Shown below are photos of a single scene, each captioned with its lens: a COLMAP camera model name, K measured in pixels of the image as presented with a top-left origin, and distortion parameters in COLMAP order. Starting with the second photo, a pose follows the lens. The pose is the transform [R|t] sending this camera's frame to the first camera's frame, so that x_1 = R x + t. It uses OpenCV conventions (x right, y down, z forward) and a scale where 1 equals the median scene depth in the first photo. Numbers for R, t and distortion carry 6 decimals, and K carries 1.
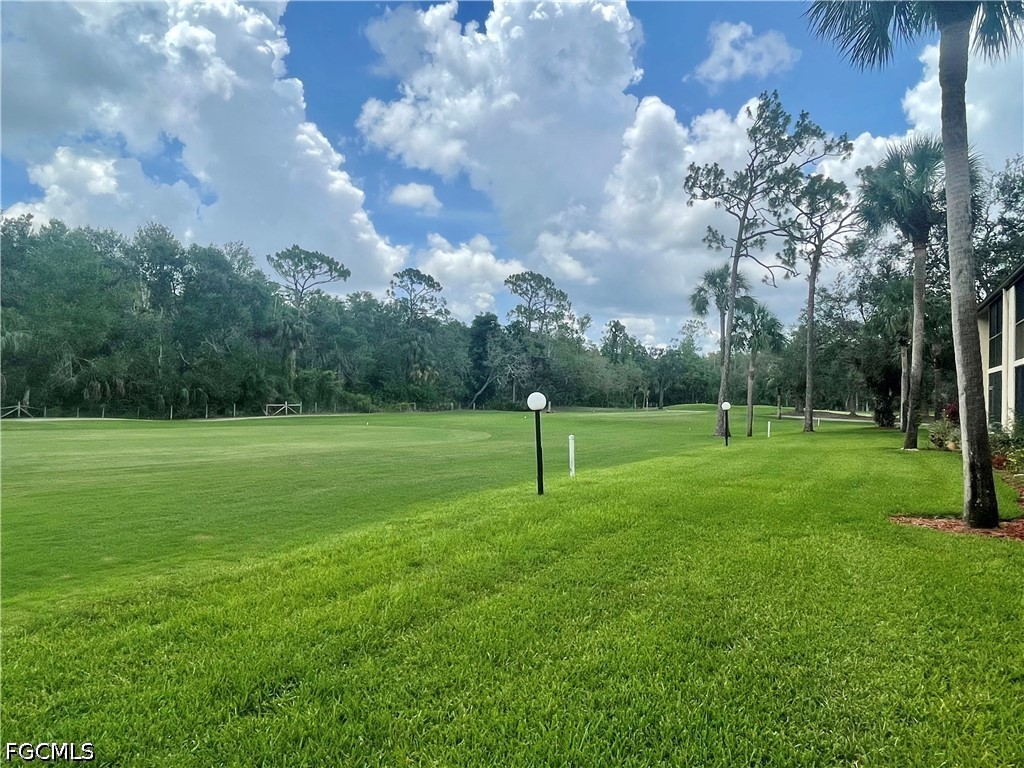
lens RADIAL K [[675.3, 0, 505.9], [0, 675.3, 385.2], [0, 0, 1]] dist [0.005018, -0.001799]
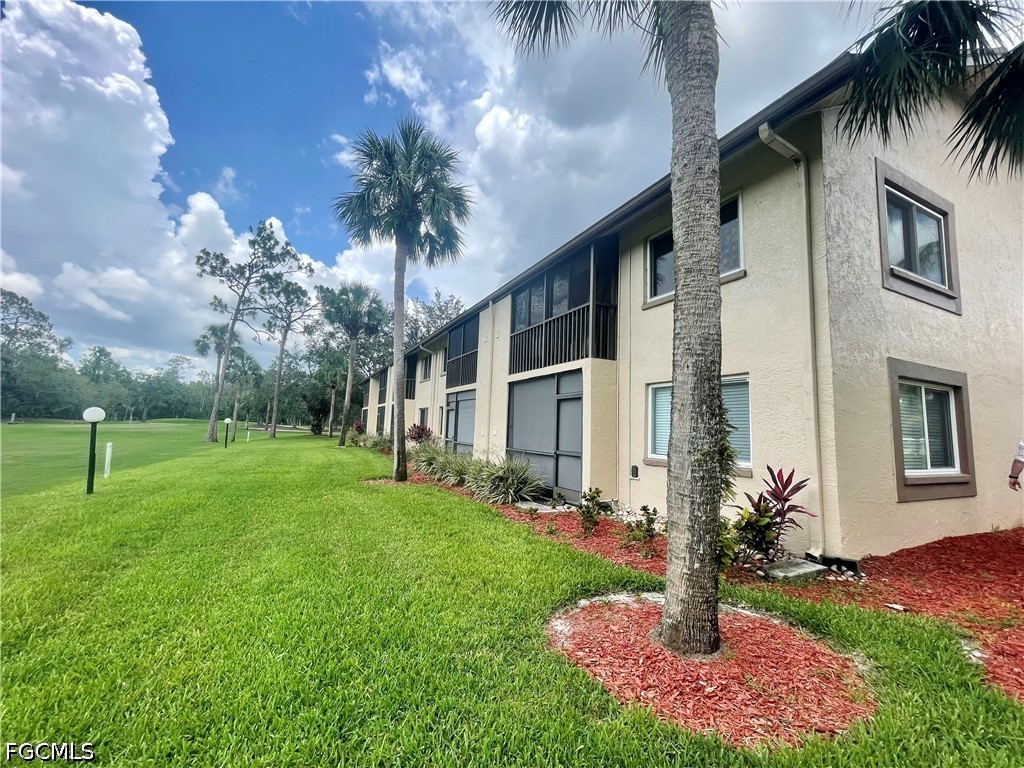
lens RADIAL K [[412.3, 0, 503.6], [0, 412.3, 378.4], [0, 0, 1]] dist [0.002498, 0.000668]
pose [[0.579475, 0.103926, 0.808337, -0.020432], [-0.042794, 0.994348, -0.097163, 0.000119], [-0.813866, 0.021712, 0.580647, -0.002138]]
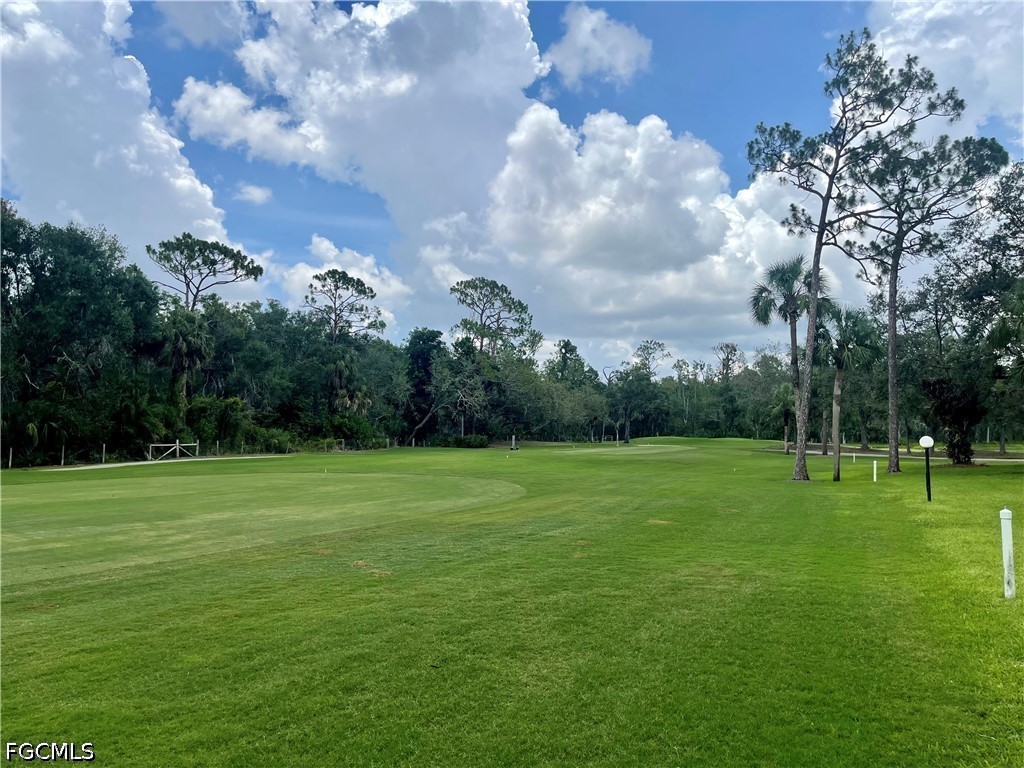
lens RADIAL K [[763.0, 0, 514.7], [0, 763.0, 386.6], [0, 0, 1]] dist [0.034007, -0.019182]
pose [[0.990548, -0.000679, 0.137165, -0.069236], [0.006066, 0.999226, -0.038859, 0.000845], [-0.137032, 0.039324, 0.989786, 0.108177]]
